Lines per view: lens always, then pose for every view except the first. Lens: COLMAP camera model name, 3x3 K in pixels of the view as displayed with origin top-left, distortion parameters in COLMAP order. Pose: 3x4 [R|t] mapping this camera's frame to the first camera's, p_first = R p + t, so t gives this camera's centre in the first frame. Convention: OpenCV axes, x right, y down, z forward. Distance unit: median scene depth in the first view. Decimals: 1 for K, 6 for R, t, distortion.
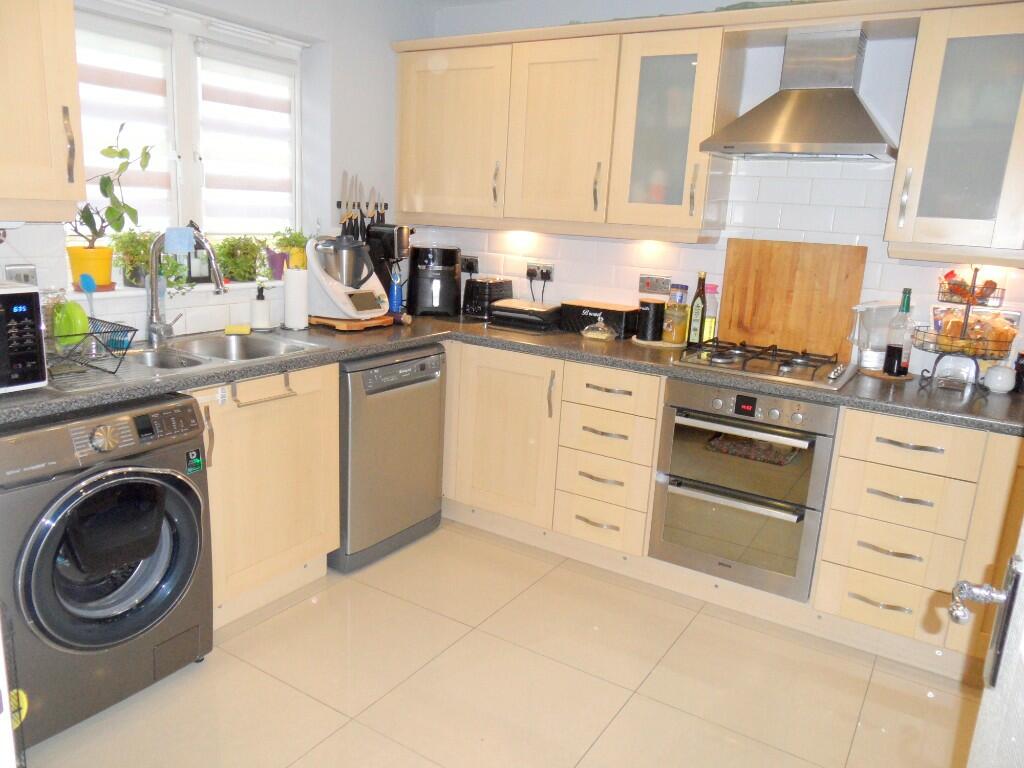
lens RADIAL K [[761.0, 0, 512.2], [0, 761.0, 390.1], [0, 0, 1]] dist [-0.026157, 0.022622]
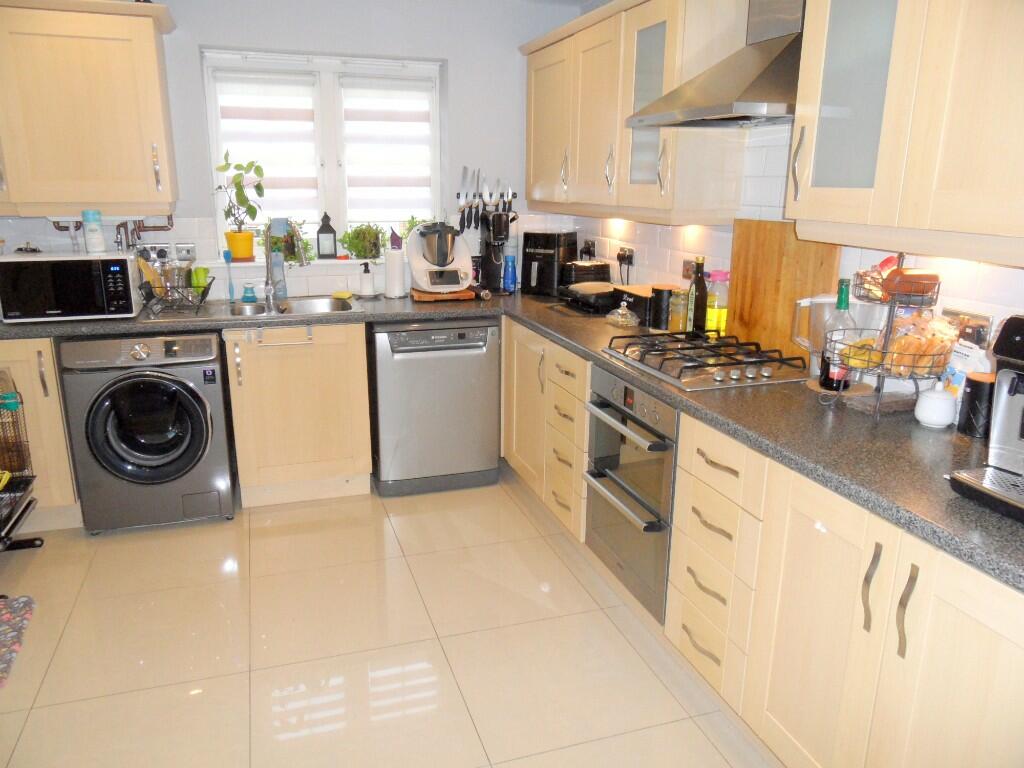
lens RADIAL K [[761.0, 0, 507.7], [0, 761.0, 385.5], [0, 0, 1]] dist [-0.026157, 0.022622]
pose [[0.769140, 0.121392, -0.627446, 0.685308], [-0.116402, 0.991981, 0.049230, -0.021514], [0.628390, 0.035172, 0.777103, 0.161469]]
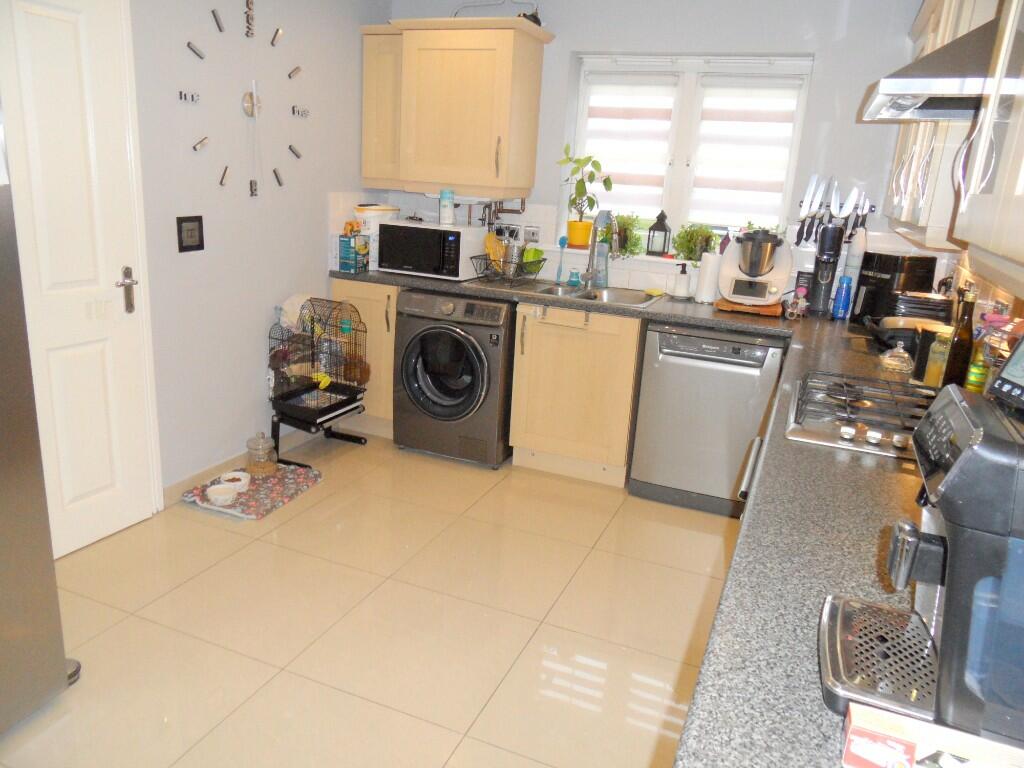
lens RADIAL K [[761.0, 0, 505.0], [0, 761.0, 385.6], [0, 0, 1]] dist [-0.026157, 0.022622]
pose [[0.168932, 0.226656, -0.959213, 0.882367], [-0.280159, 0.944100, 0.173745, -0.080861], [0.944973, 0.239381, 0.222988, 0.486549]]
